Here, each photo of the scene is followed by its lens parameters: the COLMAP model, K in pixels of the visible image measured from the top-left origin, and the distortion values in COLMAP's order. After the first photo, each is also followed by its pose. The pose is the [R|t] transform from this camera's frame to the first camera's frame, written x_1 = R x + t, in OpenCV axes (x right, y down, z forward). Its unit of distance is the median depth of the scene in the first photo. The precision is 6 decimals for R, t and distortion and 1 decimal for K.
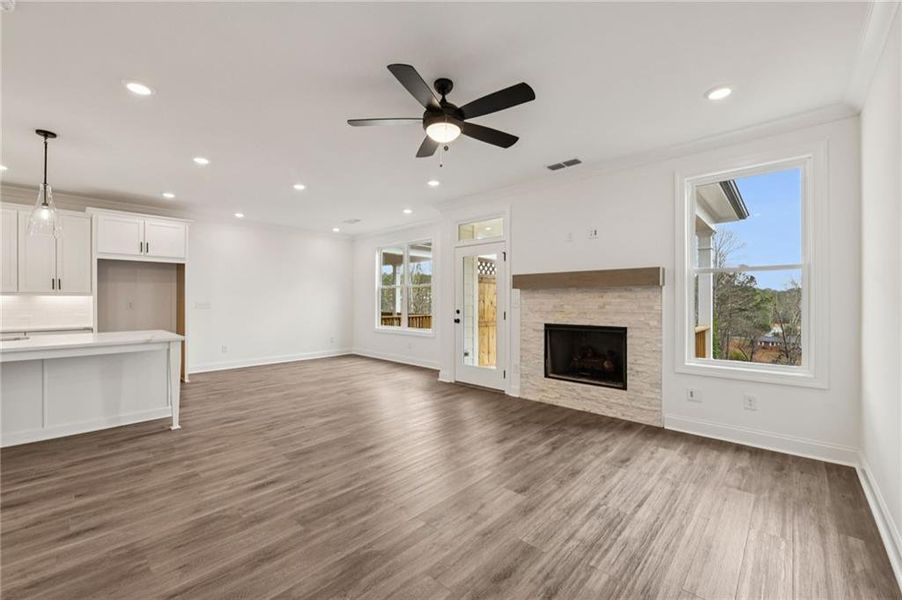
lens RADIAL K [[367.4, 0, 449.3], [0, 367.4, 297.1], [0, 0, 1]] dist [-0.008037, -0.000294]
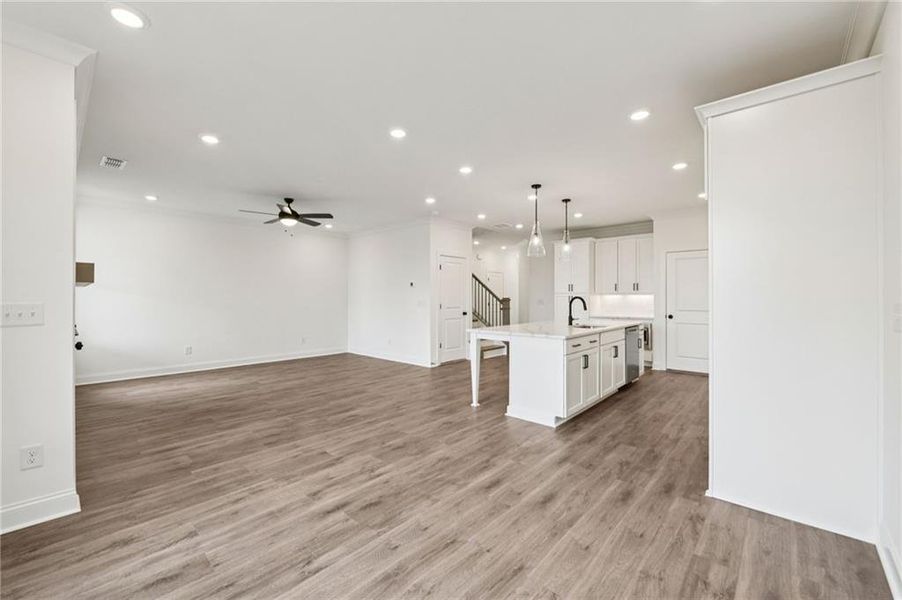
lens RADIAL K [[367.4, 0, 449.3], [0, 367.4, 297.1], [0, 0, 1]] dist [-0.008037, -0.000294]
pose [[-0.999964, 0.001520, -0.008300, -0.743293], [0.001584, 0.999969, -0.007659, 0.013639], [0.008288, -0.007672, -0.999936, 2.502786]]
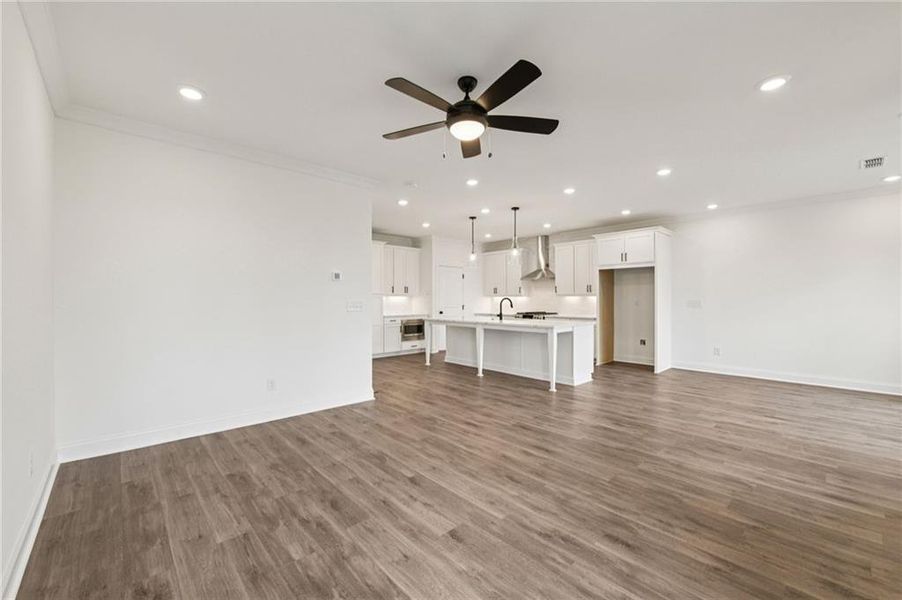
lens RADIAL K [[367.4, 0, 449.3], [0, 367.4, 297.1], [0, 0, 1]] dist [-0.008037, -0.000294]
pose [[-0.078781, -0.004854, -0.996880, 0.772619], [0.007942, 0.999953, -0.005497, 0.005550], [0.996860, -0.008351, -0.078739, 0.811676]]
